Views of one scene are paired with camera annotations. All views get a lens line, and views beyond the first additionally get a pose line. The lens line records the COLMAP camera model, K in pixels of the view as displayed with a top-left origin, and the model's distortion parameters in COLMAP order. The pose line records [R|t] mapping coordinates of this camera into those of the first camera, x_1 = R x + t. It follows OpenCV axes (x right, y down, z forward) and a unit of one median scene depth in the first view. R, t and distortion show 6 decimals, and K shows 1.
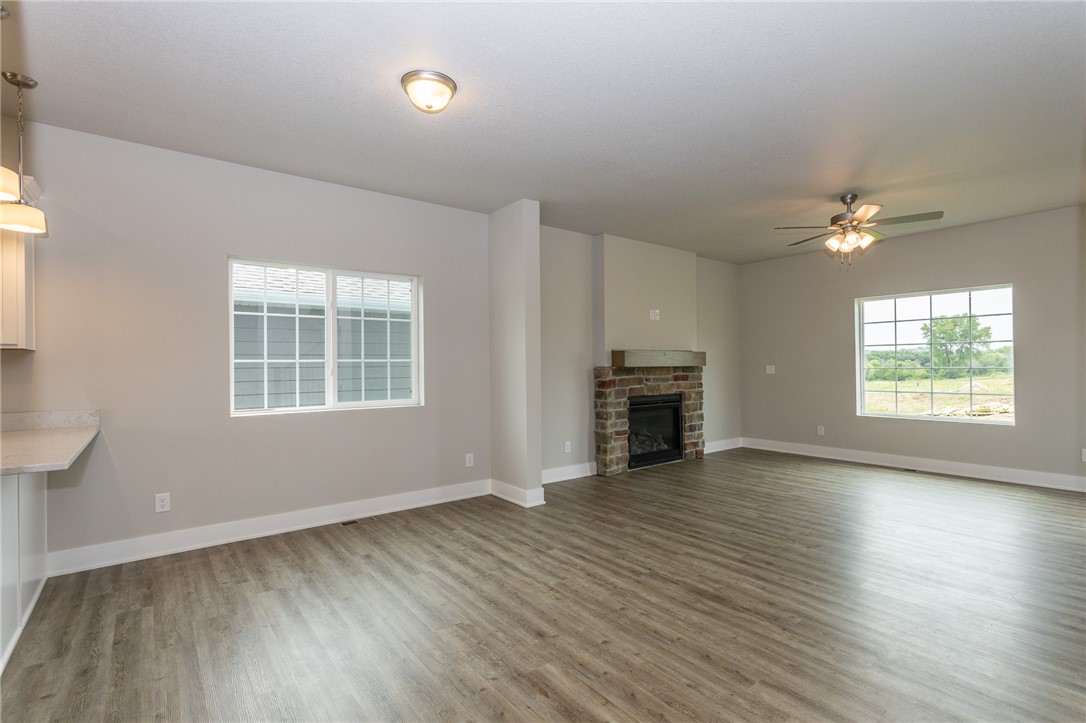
lens RADIAL K [[512.6, 0, 546.1], [0, 512.6, 363.2], [0, 0, 1]] dist [0.002023, 0.001042]
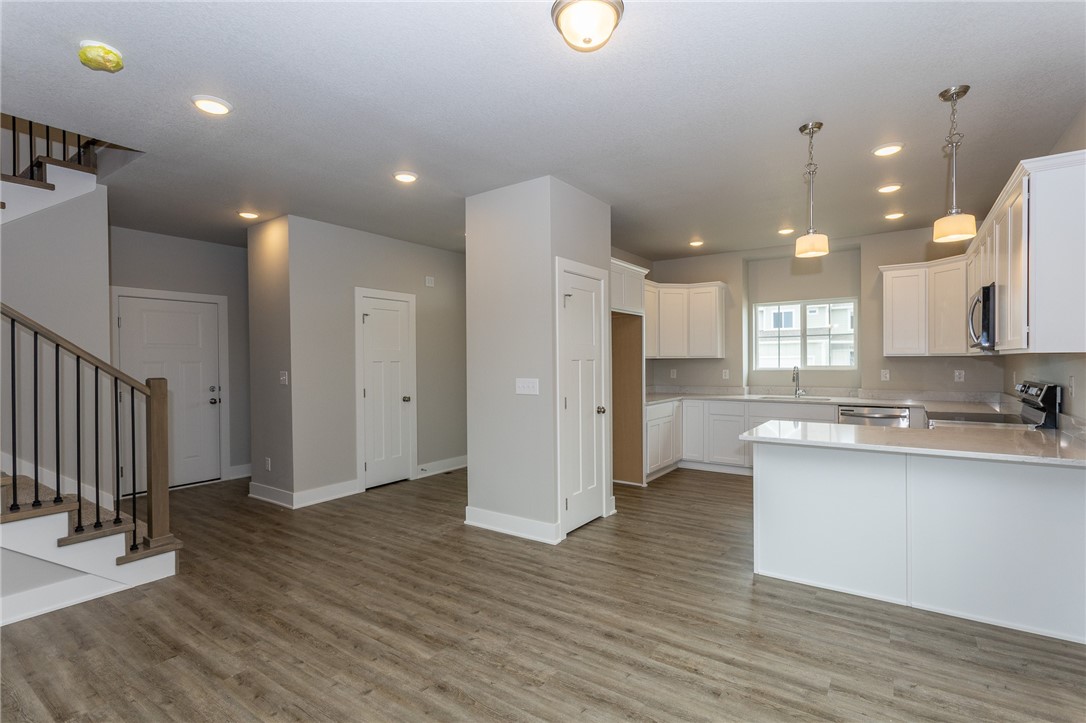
lens RADIAL K [[512.6, 0, 546.1], [0, 512.6, 363.2], [0, 0, 1]] dist [0.002023, 0.001042]
pose [[-0.952947, 0.018607, -0.302566, 0.054977], [0.019016, 0.999818, 0.001593, -0.024085], [0.302540, -0.004235, -0.953127, 1.396746]]
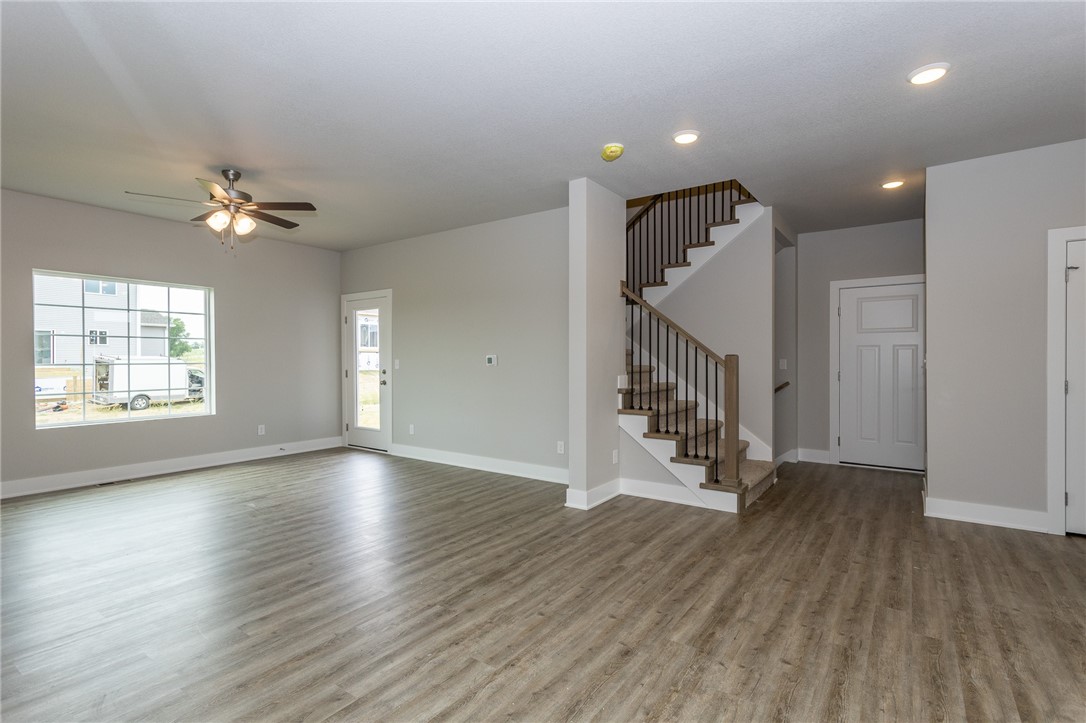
lens RADIAL K [[512.6, 0, 546.1], [0, 512.6, 363.2], [0, 0, 1]] dist [0.002023, 0.001042]
pose [[-0.292217, 0.002072, 0.956350, -0.608819], [-0.001660, 0.999995, -0.002674, 0.017253], [-0.956351, -0.002369, -0.292212, 1.024603]]
